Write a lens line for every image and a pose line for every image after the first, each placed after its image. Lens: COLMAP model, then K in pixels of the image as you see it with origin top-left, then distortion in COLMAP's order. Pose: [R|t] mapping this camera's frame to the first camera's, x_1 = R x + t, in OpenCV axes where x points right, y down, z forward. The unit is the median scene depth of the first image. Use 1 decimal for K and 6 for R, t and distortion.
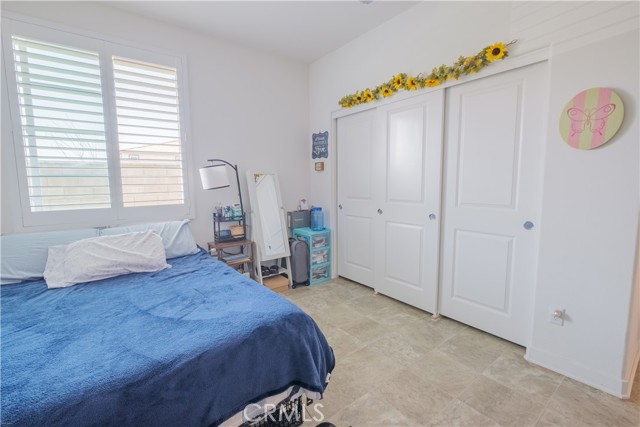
lens RADIAL K [[281.3, 0, 318.5], [0, 281.3, 209.9], [0, 0, 1]] dist [-0.004294, 0.000865]
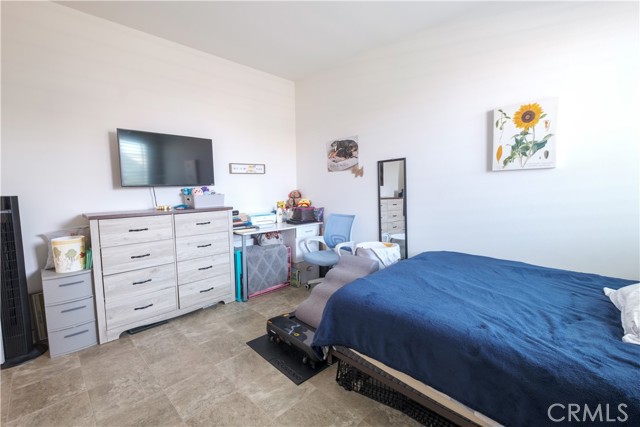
lens RADIAL K [[281.3, 0, 316.4], [0, 281.3, 212.7], [0, 0, 1]] dist [-0.004294, 0.000865]
pose [[-0.991590, 0.034832, -0.124645, 0.085992], [0.009869, 0.980648, 0.195529, -0.112321], [0.129044, 0.192654, -0.972745, 1.098566]]
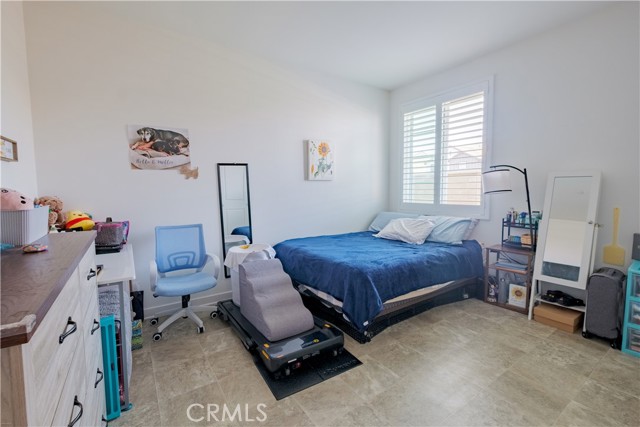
lens RADIAL K [[281.3, 0, 315.5], [0, 281.3, 211.3], [0, 0, 1]] dist [-0.004294, 0.000865]
pose [[-0.060268, 0.088881, -0.994217, 0.769705], [-0.095440, 0.990951, 0.094375, -0.045638], [0.993609, 0.100576, -0.051240, 0.406041]]
